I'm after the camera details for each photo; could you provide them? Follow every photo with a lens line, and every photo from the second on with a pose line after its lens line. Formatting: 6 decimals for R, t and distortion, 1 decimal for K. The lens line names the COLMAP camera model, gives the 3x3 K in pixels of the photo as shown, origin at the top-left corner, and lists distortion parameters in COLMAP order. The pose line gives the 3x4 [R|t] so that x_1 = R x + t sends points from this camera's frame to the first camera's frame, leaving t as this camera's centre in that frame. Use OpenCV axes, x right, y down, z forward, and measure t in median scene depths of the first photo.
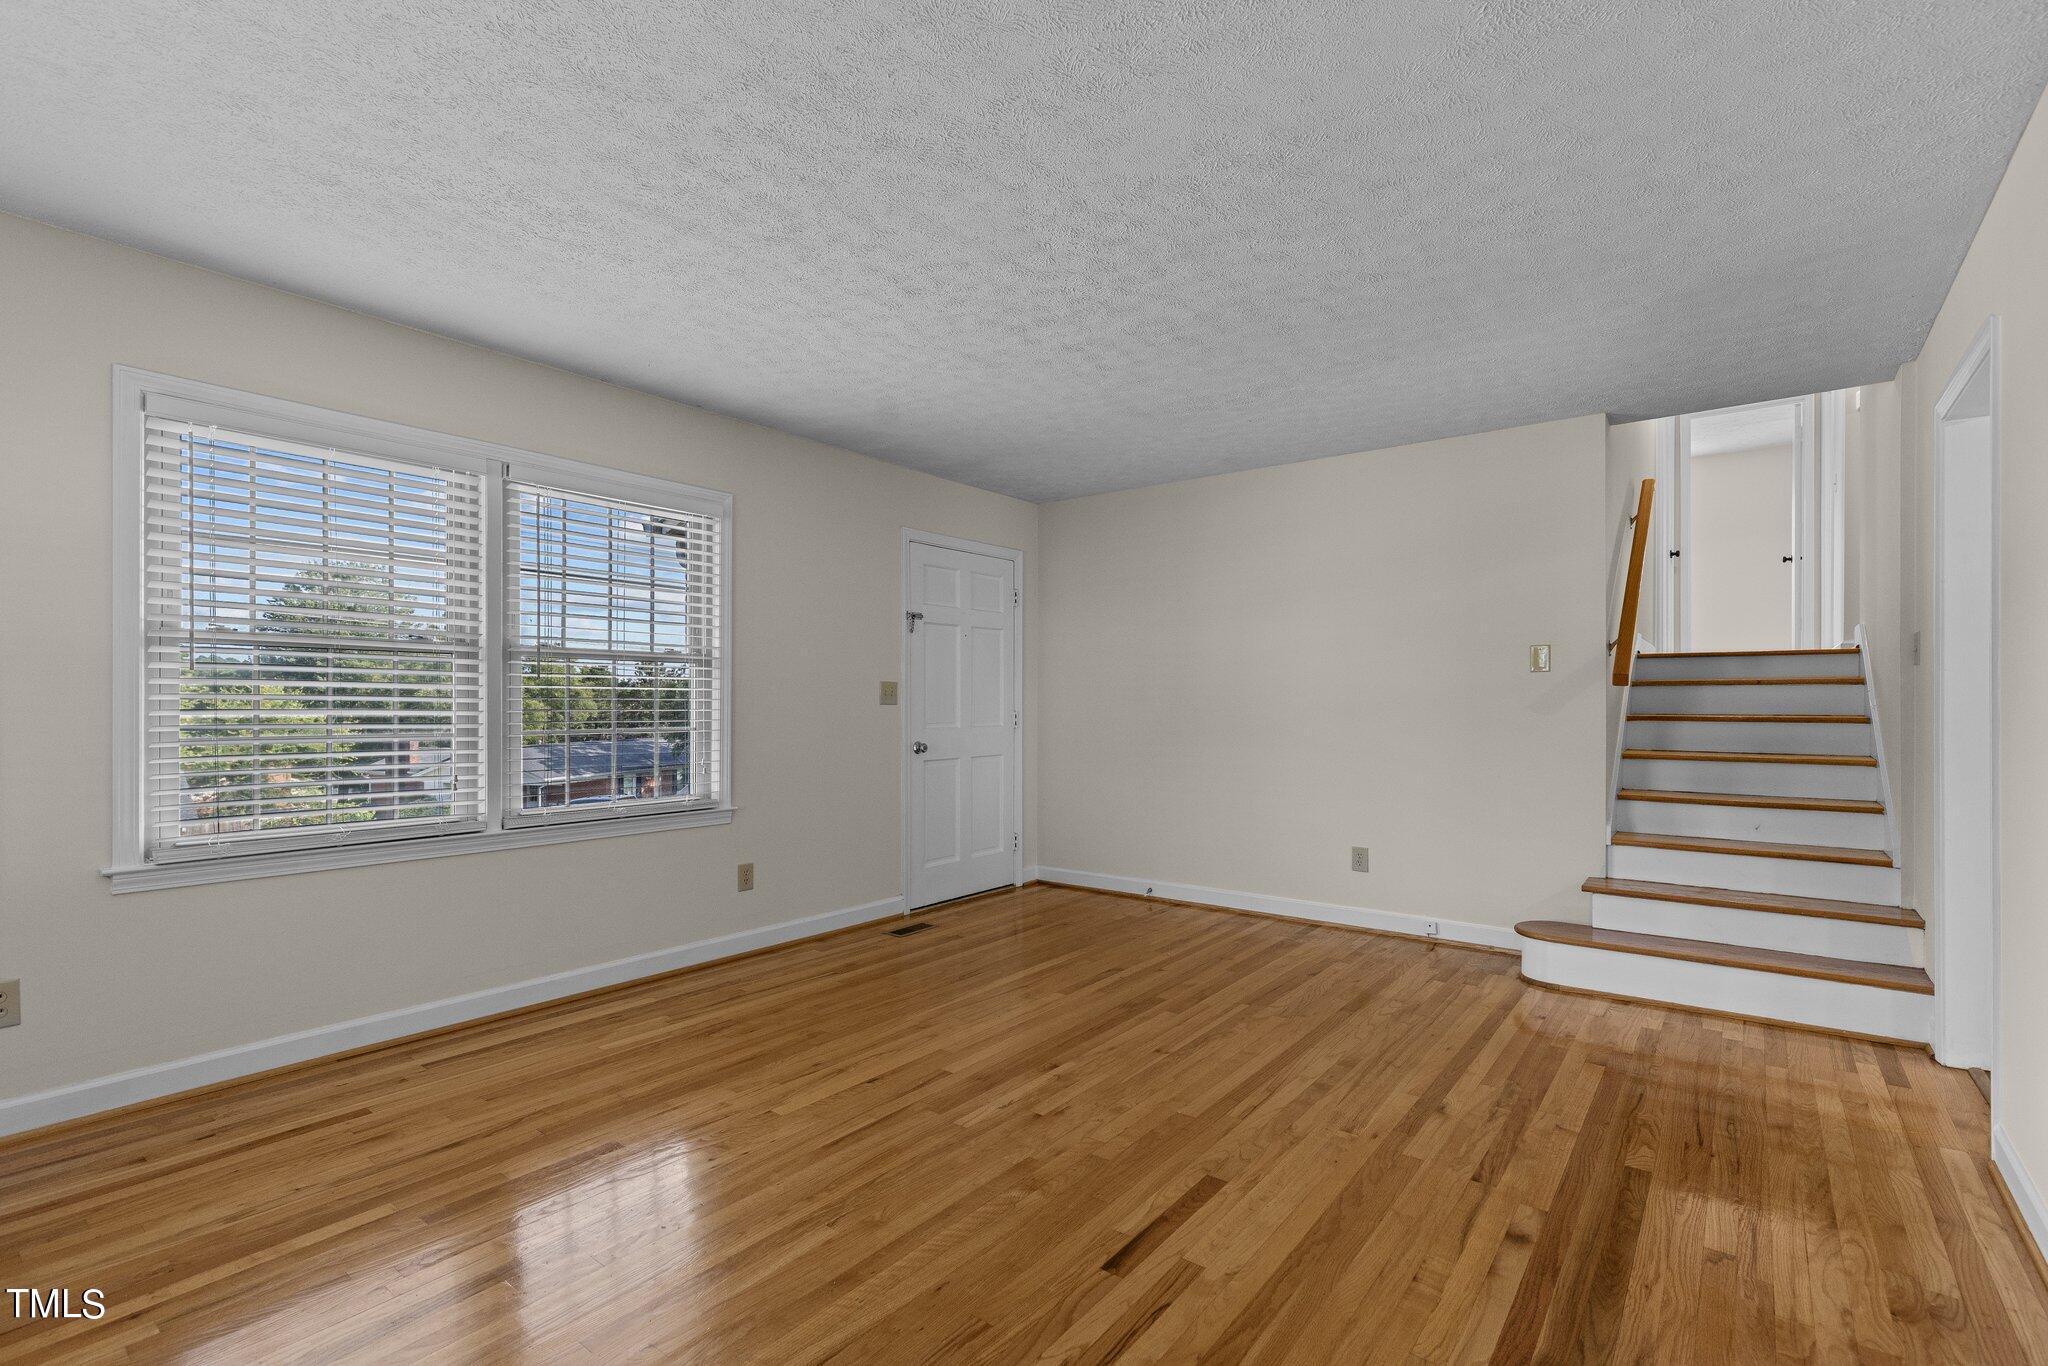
lens RADIAL K [[934.7, 0, 1030.7], [0, 934.7, 690.4], [0, 0, 1]] dist [0.002016, -0.000380]
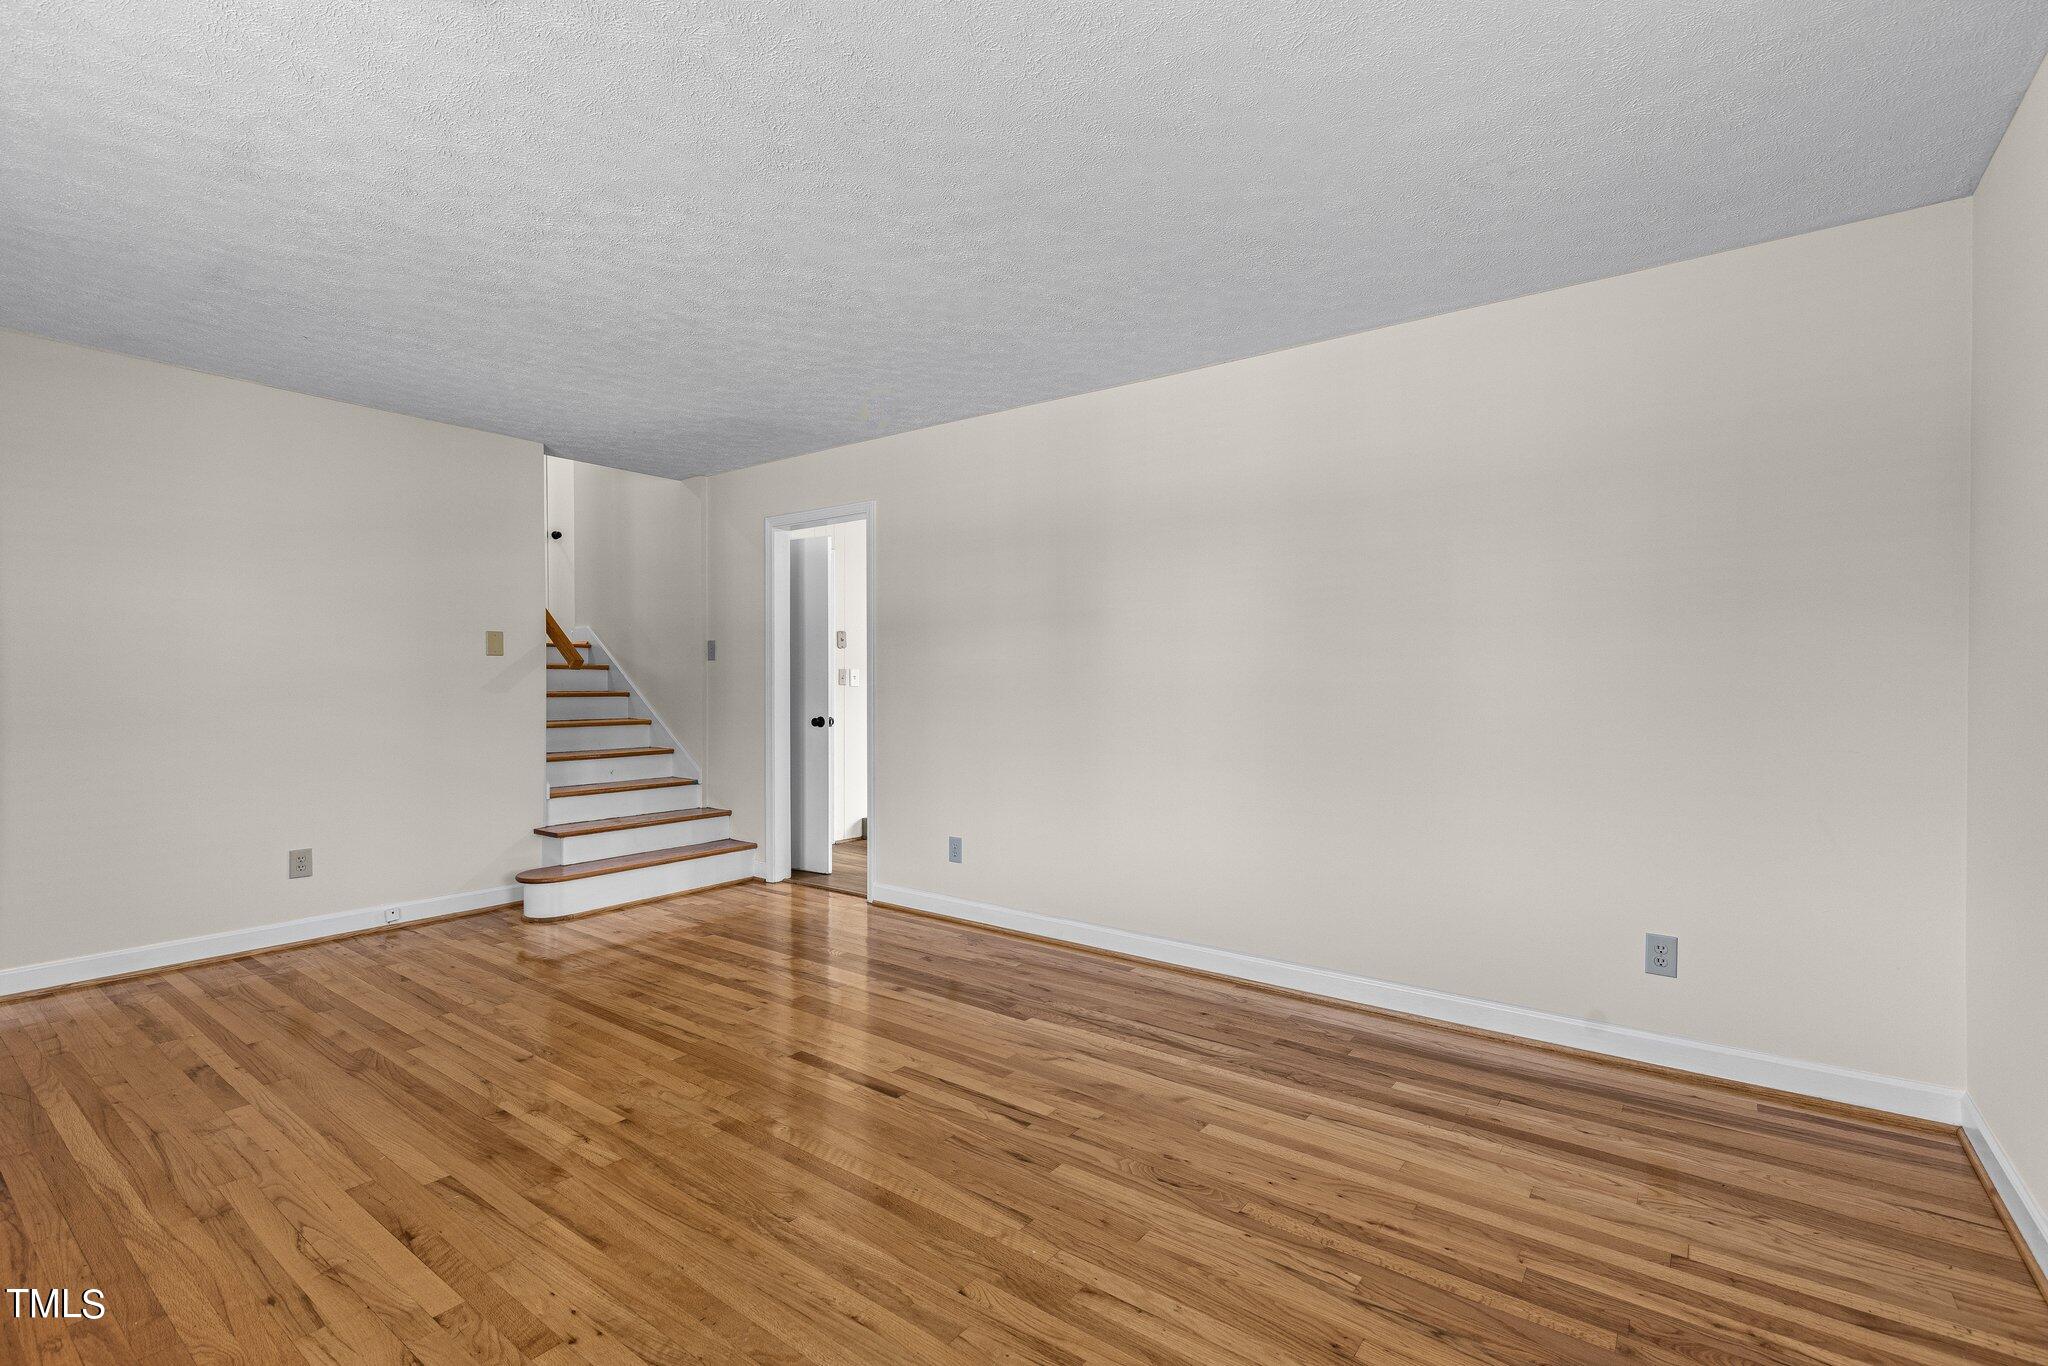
lens RADIAL K [[934.7, 0, 1029.2], [0, 934.7, 684.9], [0, 0, 1]] dist [0.002016, -0.000380]
pose [[-0.018759, -0.007490, 0.999796, -0.769591], [-0.013803, 0.999879, 0.007231, -0.001857], [-0.999729, -0.013664, -0.018860, 0.496227]]
